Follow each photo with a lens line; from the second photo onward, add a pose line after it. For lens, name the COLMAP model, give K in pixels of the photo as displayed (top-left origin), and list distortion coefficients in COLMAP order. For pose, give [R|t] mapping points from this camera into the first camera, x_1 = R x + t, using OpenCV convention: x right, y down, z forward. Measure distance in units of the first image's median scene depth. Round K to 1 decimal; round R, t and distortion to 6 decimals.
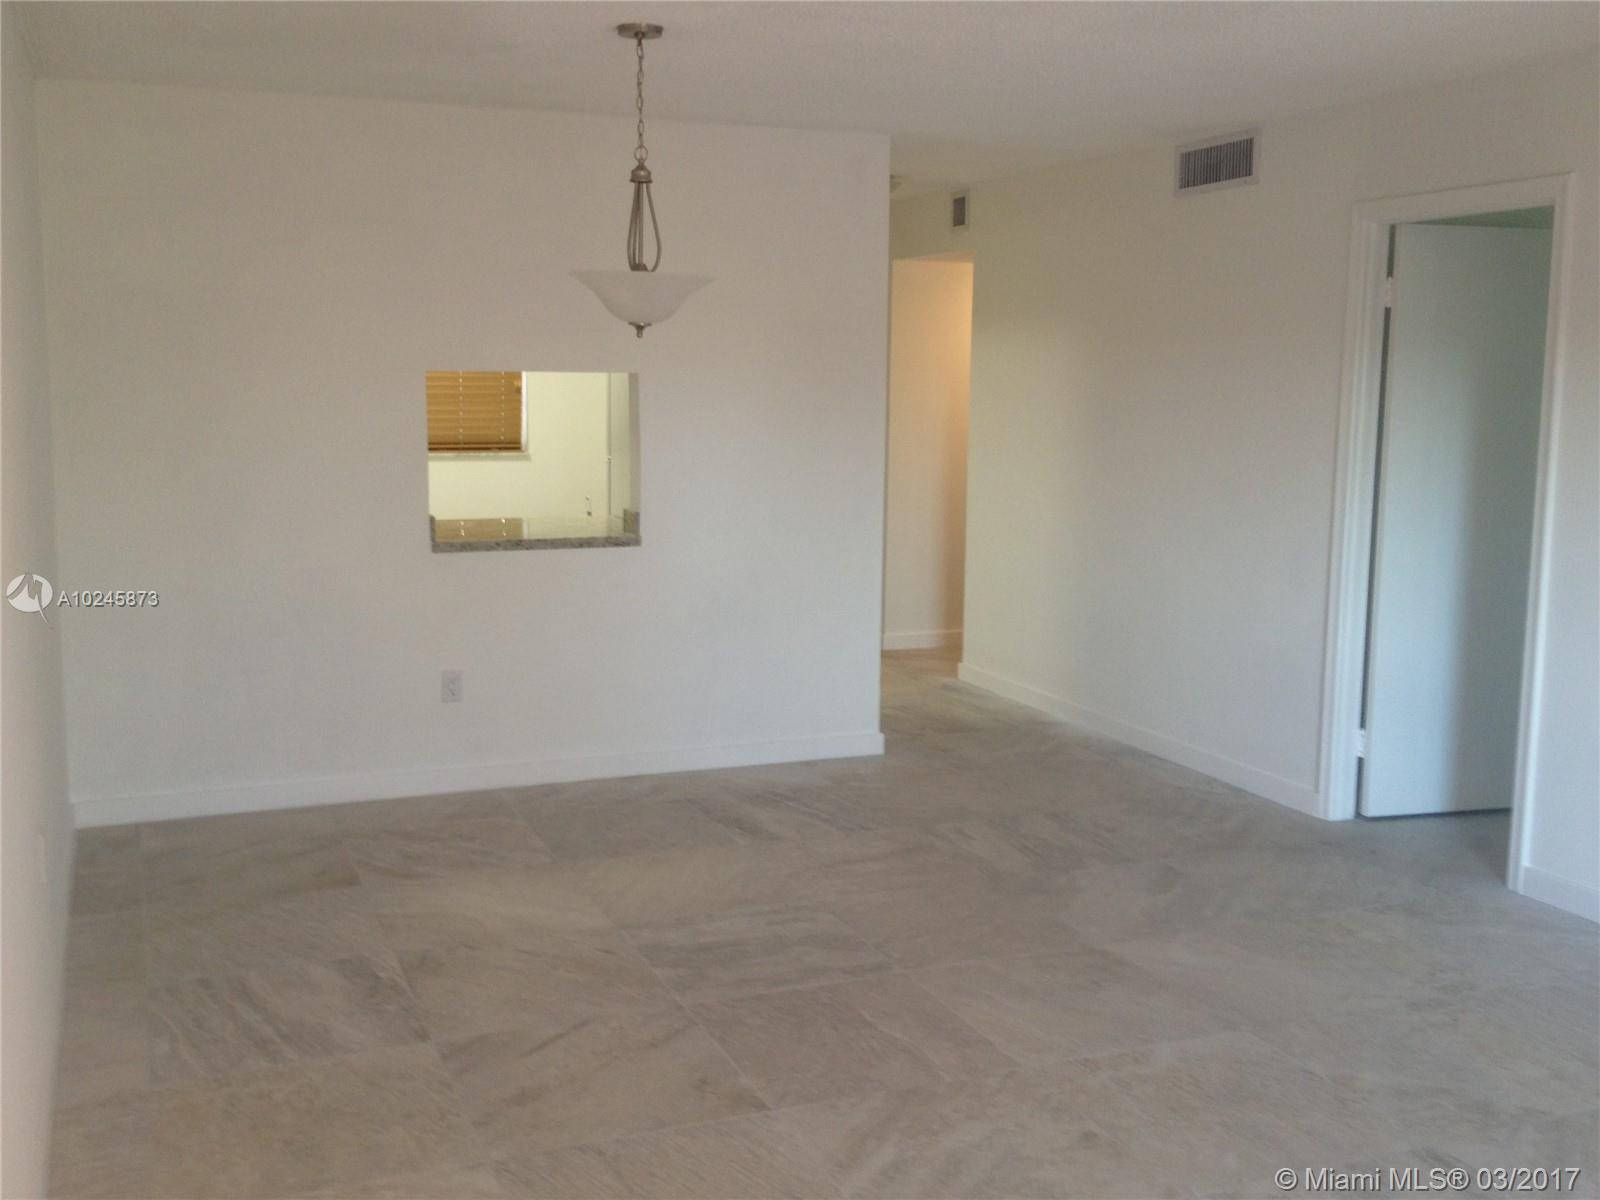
lens RADIAL K [[1588.4, 0, 800.0], [0, 1588.4, 600.0], [0, 0, 1]] dist [0.129783, -0.295892]
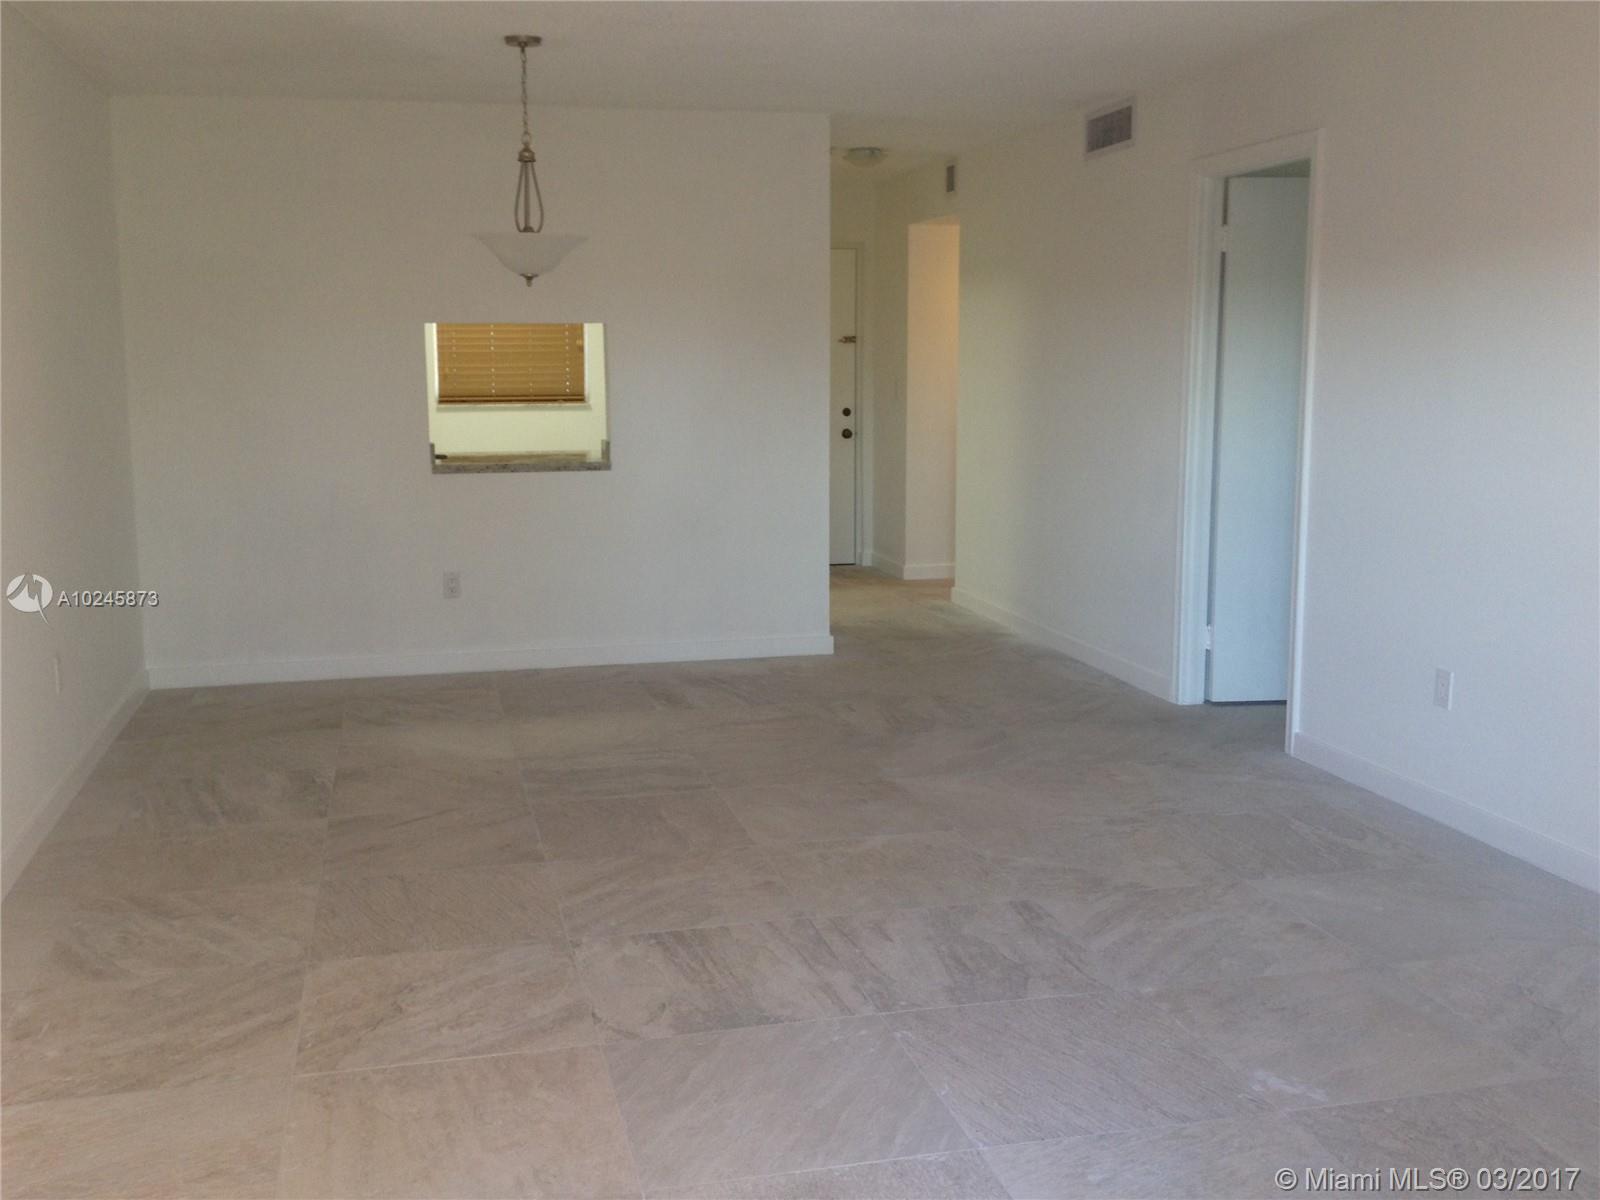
lens RADIAL K [[1588.4, 0, 800.0], [0, 1588.4, 600.0], [0, 0, 1]] dist [0.129783, -0.295892]
pose [[0.989124, 0.008342, -0.146850, 0.260364], [-0.006354, 0.999882, 0.014007, 0.055045], [0.146949, -0.012922, 0.989060, -0.186606]]
